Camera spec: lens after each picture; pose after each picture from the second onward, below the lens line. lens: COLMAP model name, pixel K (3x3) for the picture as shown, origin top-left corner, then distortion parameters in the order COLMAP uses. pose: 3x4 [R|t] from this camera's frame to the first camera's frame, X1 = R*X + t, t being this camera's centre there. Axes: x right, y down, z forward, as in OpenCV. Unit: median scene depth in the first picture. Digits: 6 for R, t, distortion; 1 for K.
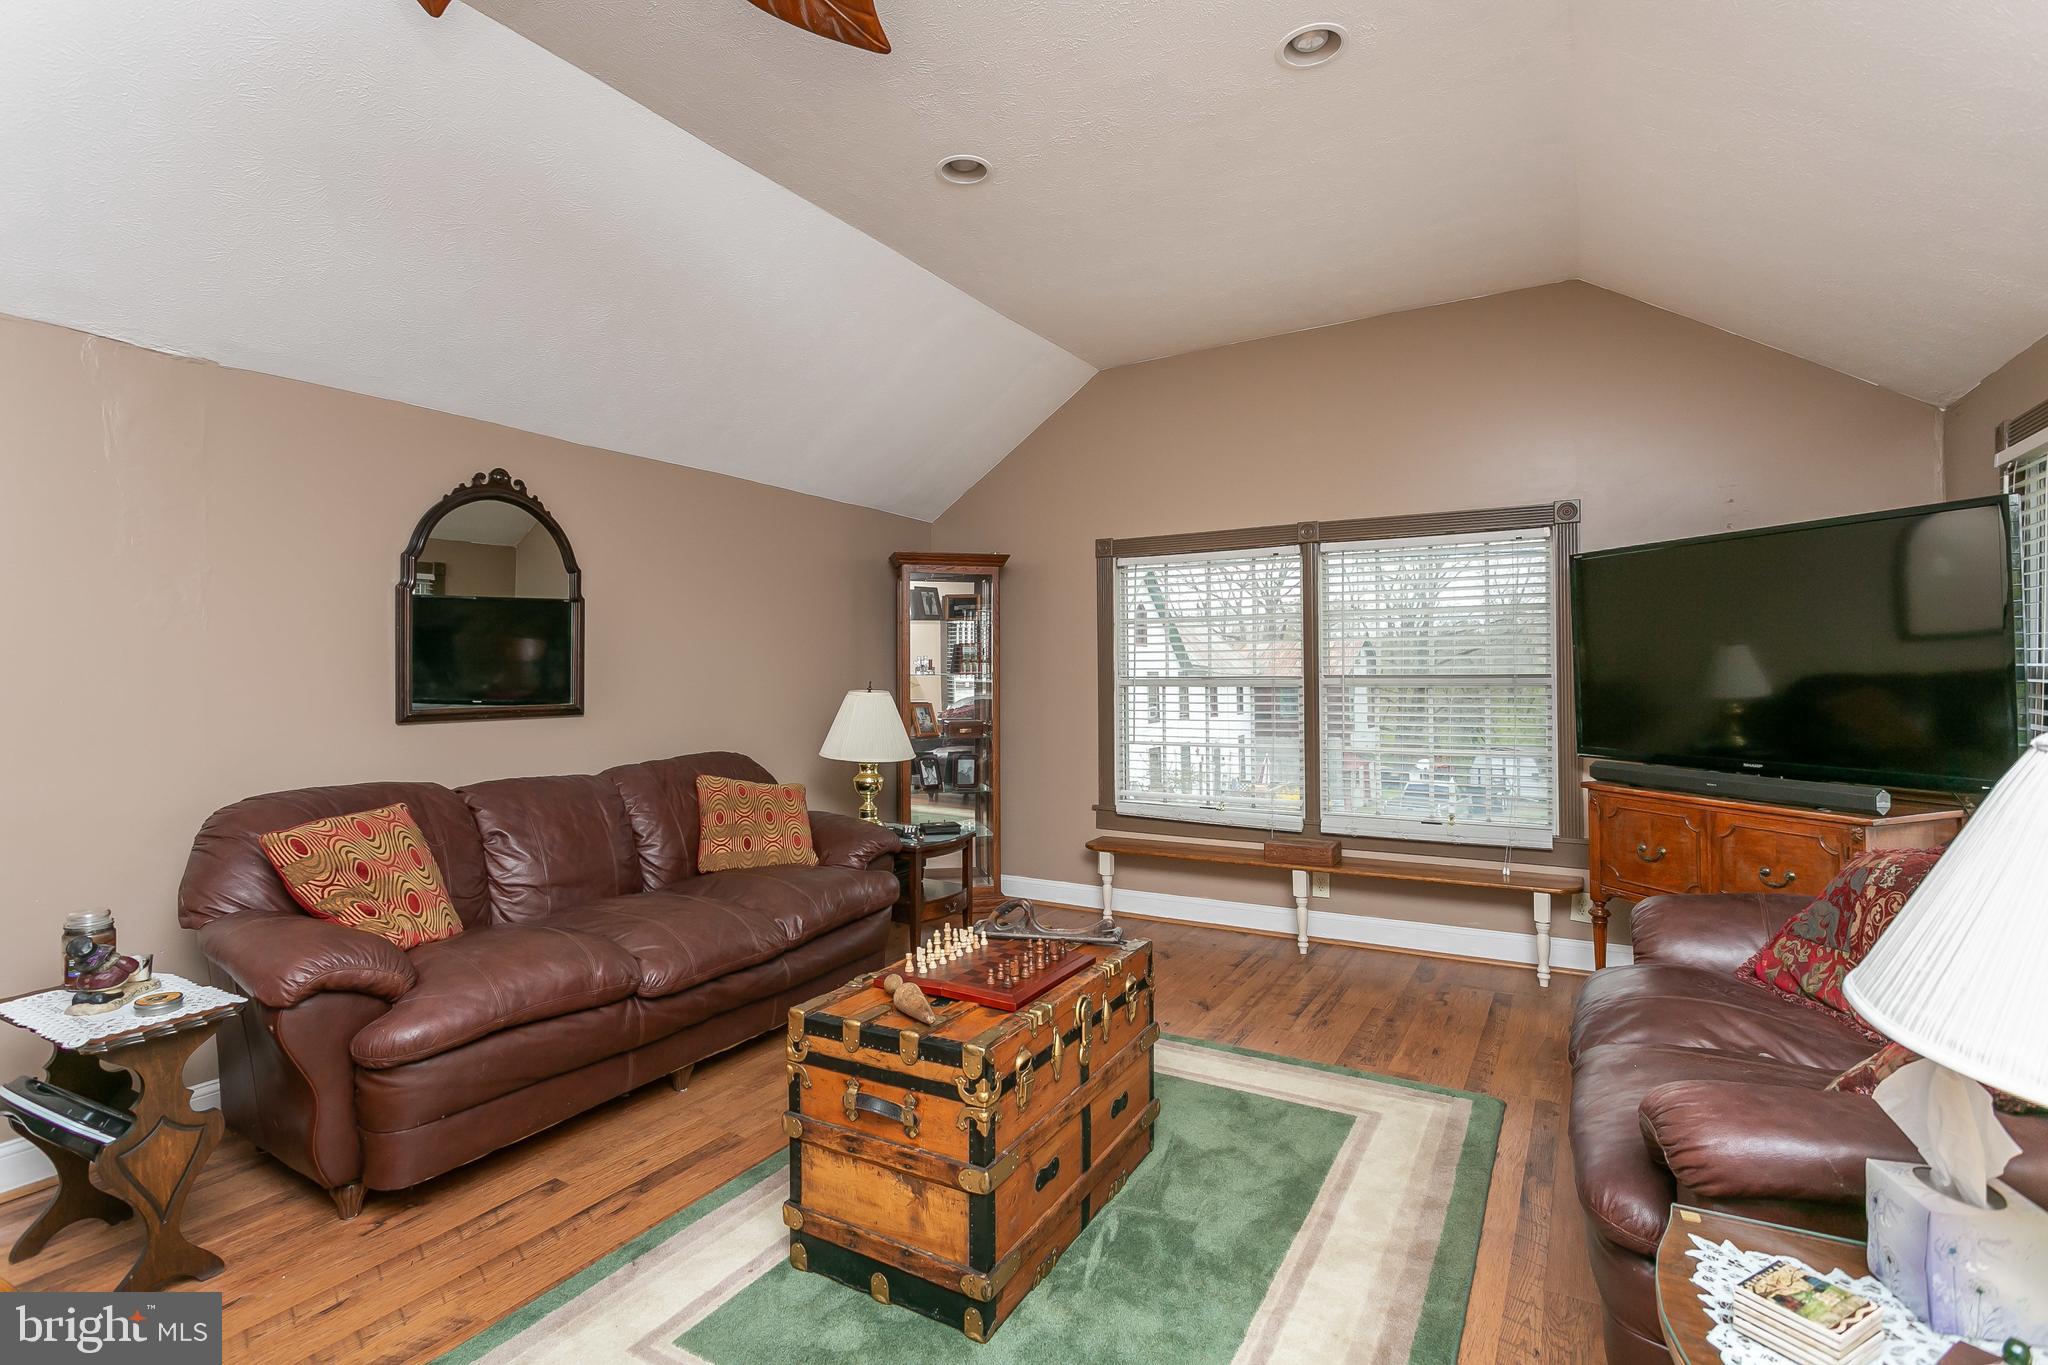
lens RADIAL K [[968.3, 0, 1016.3], [0, 968.3, 678.0], [0, 0, 1]] dist [0.002769, 0.000447]
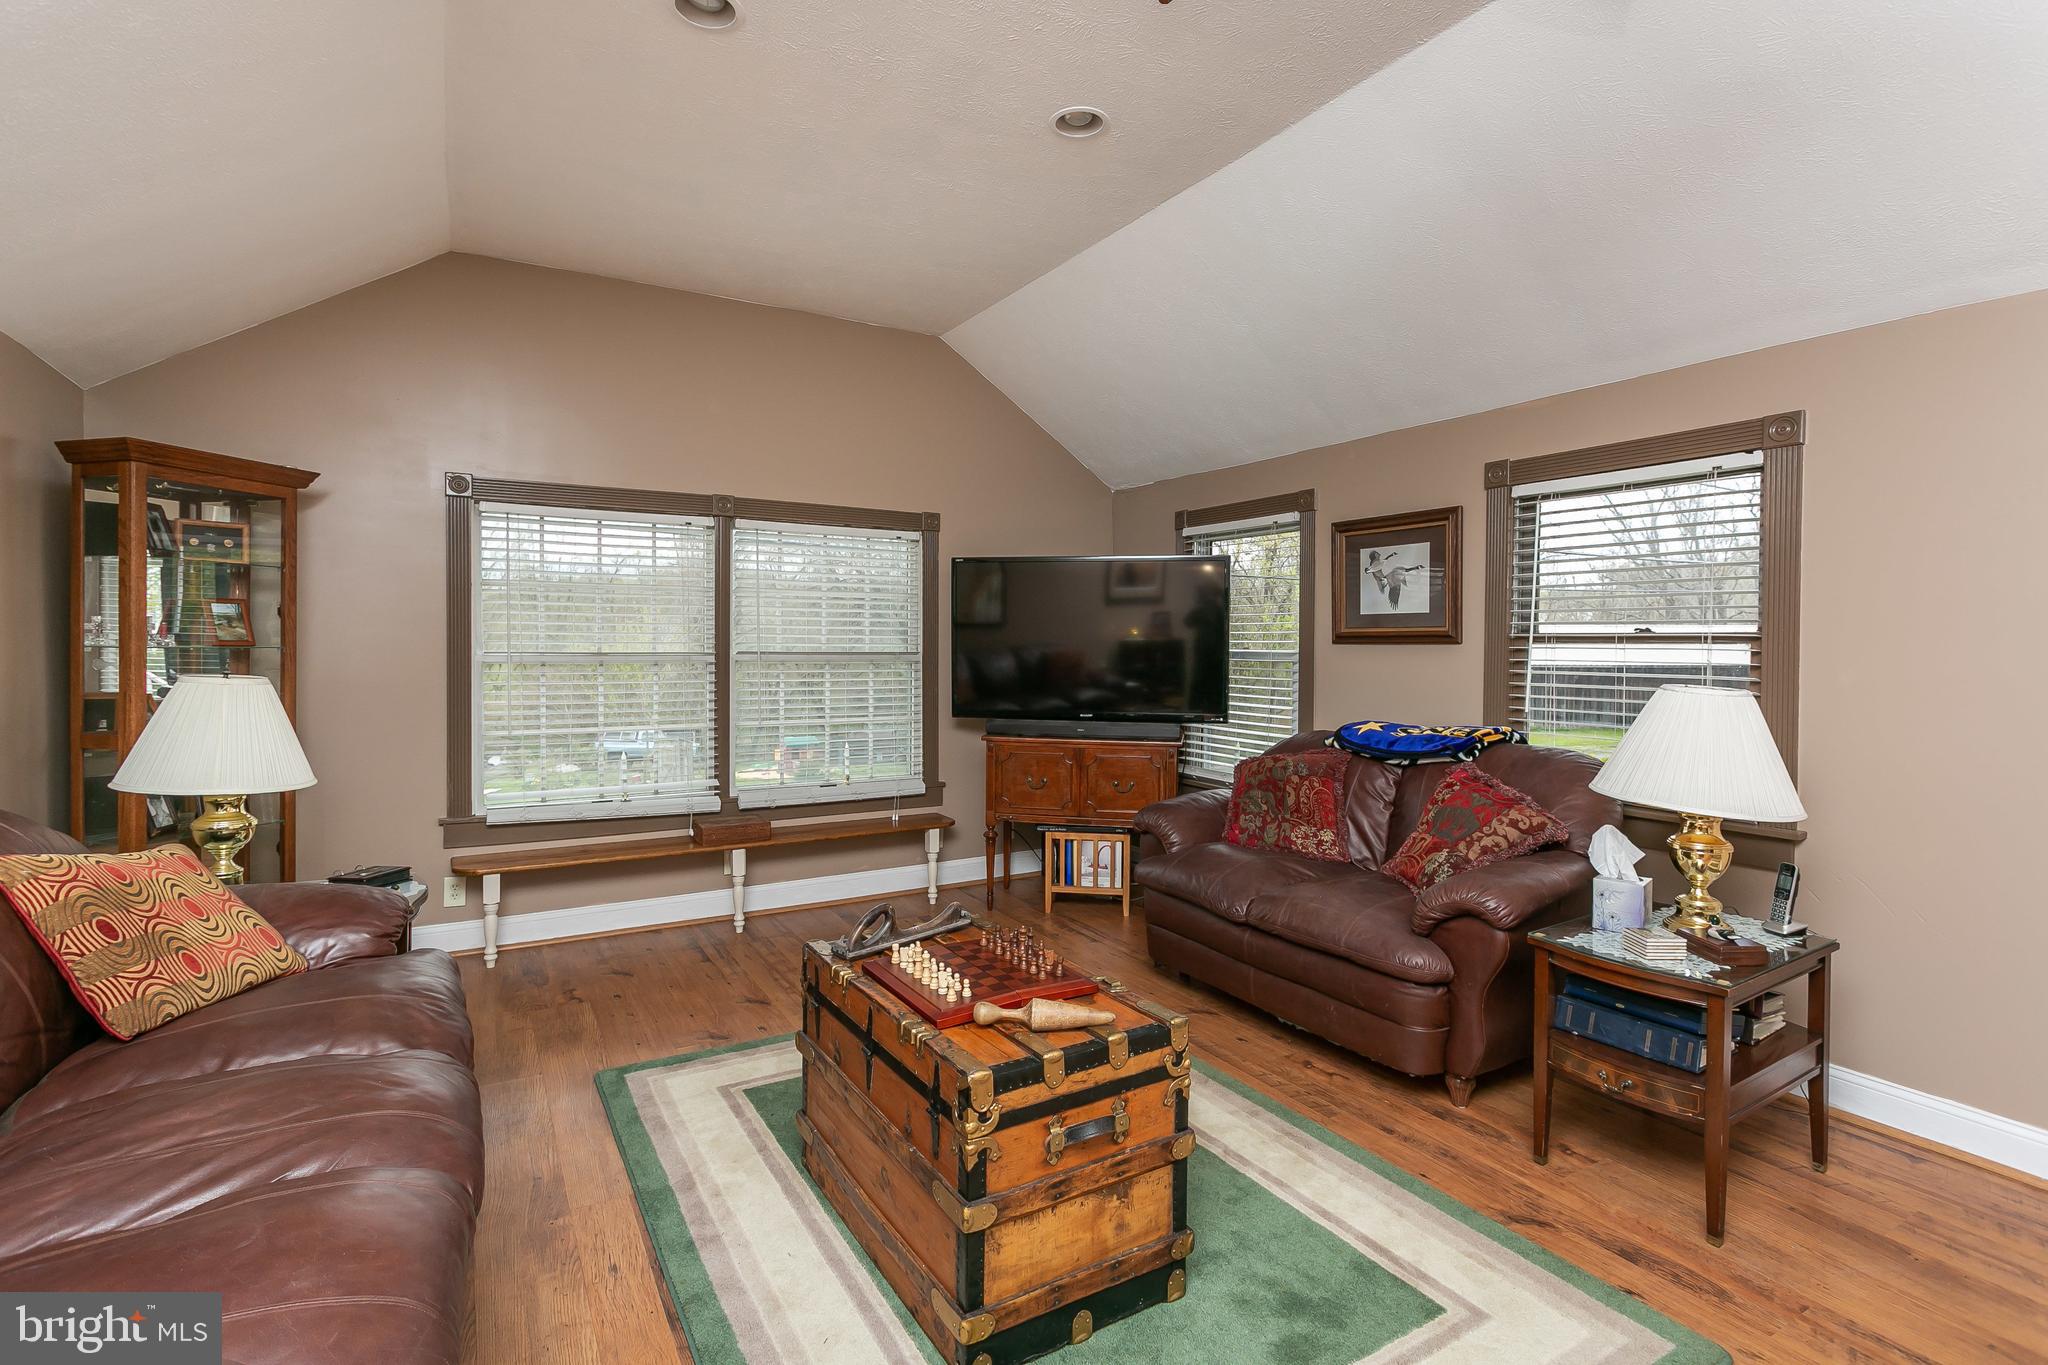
lens RADIAL K [[968.3, 0, 1015.0], [0, 968.3, 668.0], [0, 0, 1]] dist [0.002769, 0.000447]
pose [[0.481818, -0.011709, 0.876193, -0.493291], [-0.006735, 0.999832, 0.017065, -0.005819], [-0.876245, -0.014123, 0.481658, 0.315395]]
